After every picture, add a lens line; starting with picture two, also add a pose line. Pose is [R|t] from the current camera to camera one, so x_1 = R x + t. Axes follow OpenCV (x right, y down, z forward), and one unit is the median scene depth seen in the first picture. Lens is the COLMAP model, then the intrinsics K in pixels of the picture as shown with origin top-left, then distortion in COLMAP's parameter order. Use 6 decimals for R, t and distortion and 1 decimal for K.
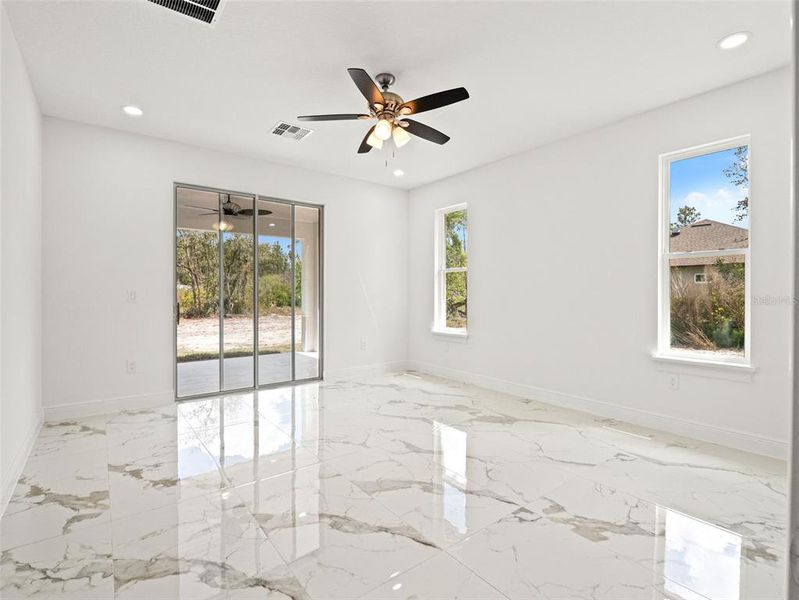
lens RADIAL K [[392.5, 0, 405.1], [0, 392.5, 296.2], [0, 0, 1]] dist [-0.002969, -0.001124]
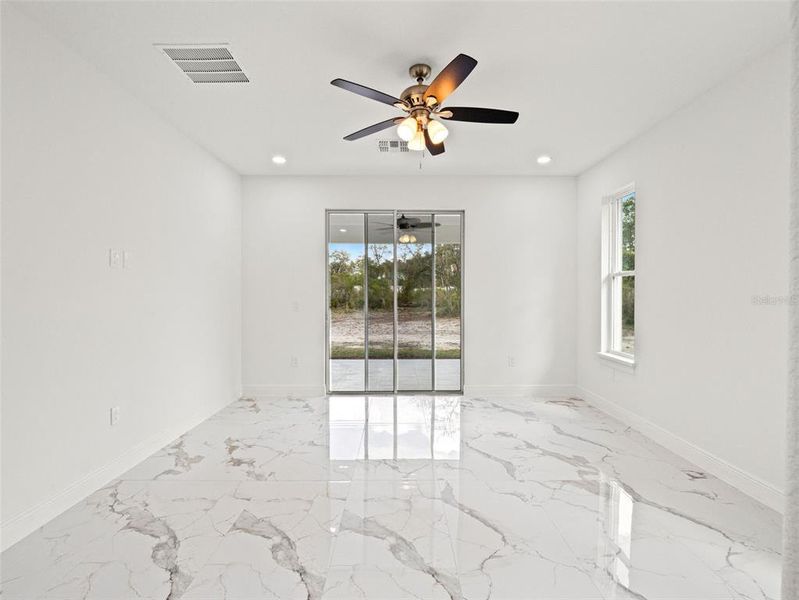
lens RADIAL K [[398.0, 0, 399.7], [0, 398.0, 302.5], [0, 0, 1]] dist [-0.011619, -0.000790]
pose [[0.791875, 0.013936, -0.610524, 0.325058], [-0.002808, 0.999812, 0.019181, -0.034769], [0.610676, -0.013475, 0.791766, 0.181846]]
